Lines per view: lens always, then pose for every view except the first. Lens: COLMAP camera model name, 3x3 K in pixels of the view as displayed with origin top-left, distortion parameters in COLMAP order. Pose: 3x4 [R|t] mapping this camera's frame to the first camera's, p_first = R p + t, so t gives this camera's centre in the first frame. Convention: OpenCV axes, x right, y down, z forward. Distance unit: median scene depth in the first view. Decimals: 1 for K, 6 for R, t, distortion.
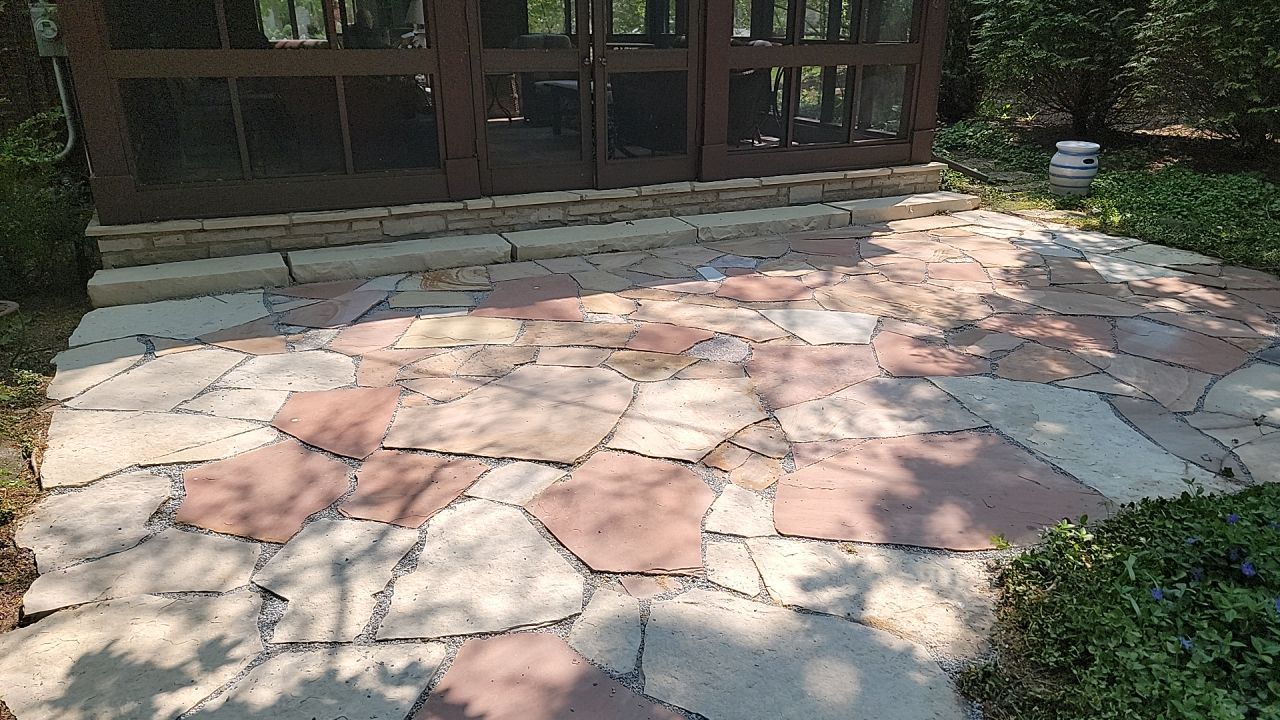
lens RADIAL K [[892.9, 0, 641.1], [0, 892.9, 322.0], [0, 0, 1]] dist [0.061685, -0.058897]
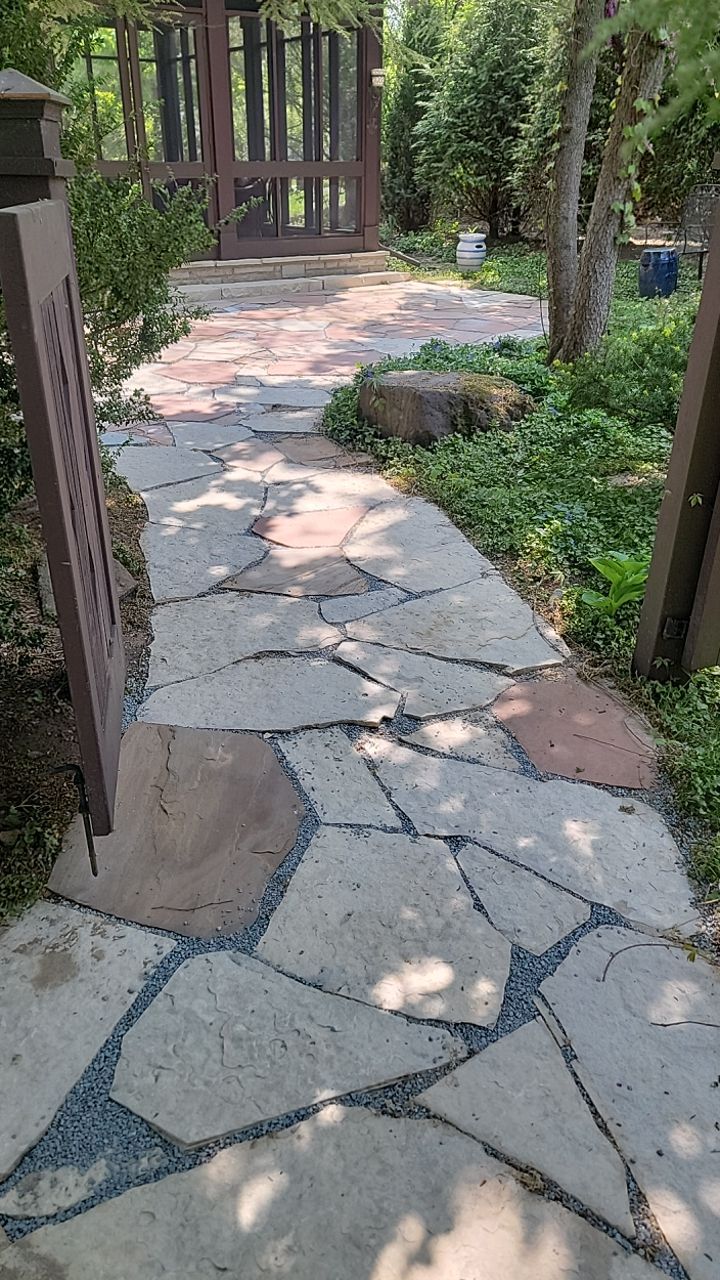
lens RADIAL K [[892.9, 0, 352.6], [0, 892.9, 644.5], [0, 0, 1]] dist [0.061685, -0.058897]
pose [[0.979053, -0.100970, 0.176804, -0.043011], [0.071266, 0.983385, 0.166960, 0.213942], [-0.190724, -0.150862, 0.969982, -0.529449]]
